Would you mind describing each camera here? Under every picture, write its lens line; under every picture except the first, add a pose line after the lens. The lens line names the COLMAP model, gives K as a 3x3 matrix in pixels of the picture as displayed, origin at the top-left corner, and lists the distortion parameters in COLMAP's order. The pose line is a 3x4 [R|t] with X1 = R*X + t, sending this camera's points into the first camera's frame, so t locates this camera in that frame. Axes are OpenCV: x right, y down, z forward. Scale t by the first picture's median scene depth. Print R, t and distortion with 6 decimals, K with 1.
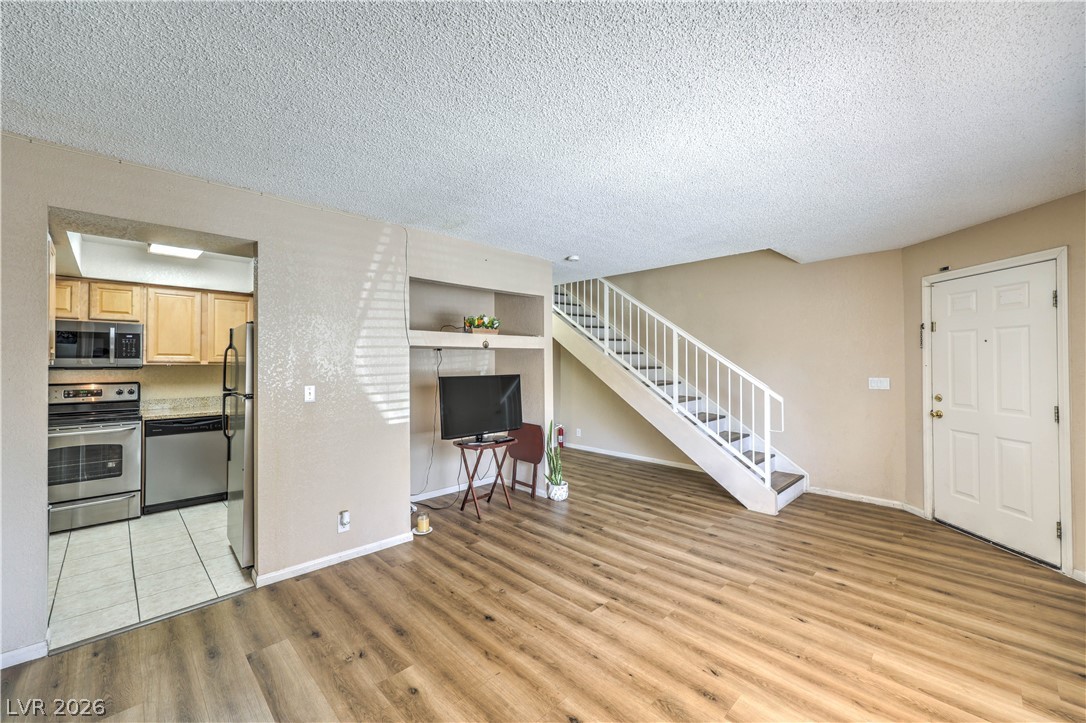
lens RADIAL K [[437.0, 0, 536.3], [0, 437.0, 360.5], [0, 0, 1]] dist [0.003748, 0.000572]
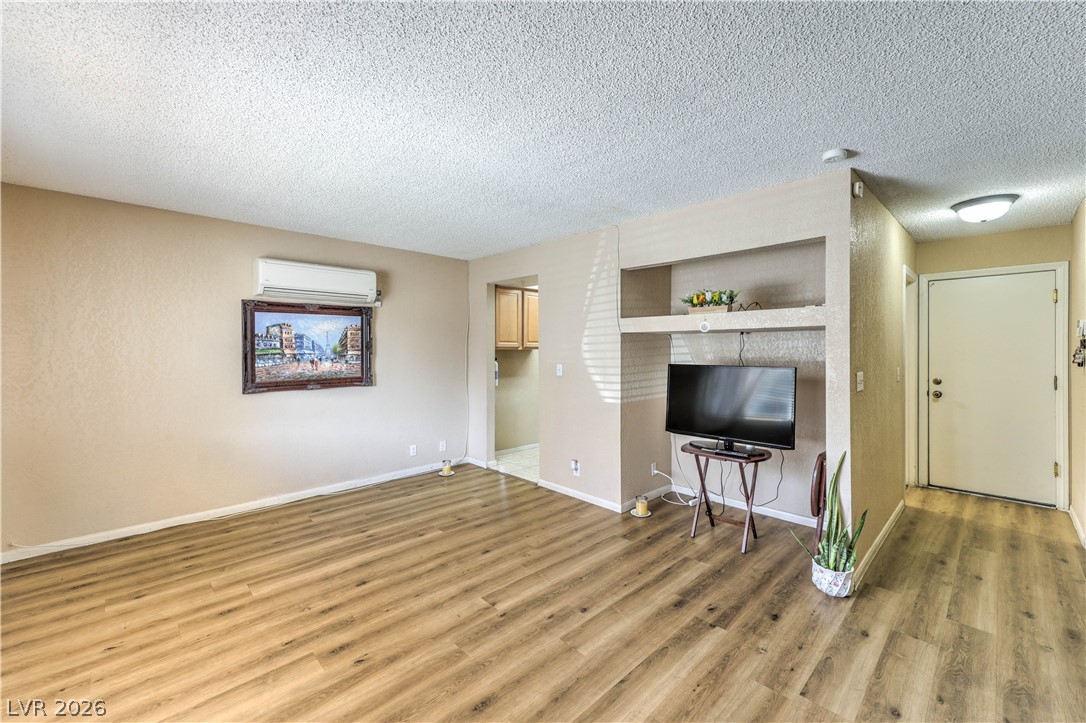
lens RADIAL K [[437.0, 0, 541.2], [0, 437.0, 353.1], [0, 0, 1]] dist [0.003748, 0.000572]
pose [[-0.004299, 0.013545, -0.999899, 0.718784], [0.002286, 0.999906, 0.013535, 0.000342], [0.999988, -0.002228, -0.004329, 0.733791]]
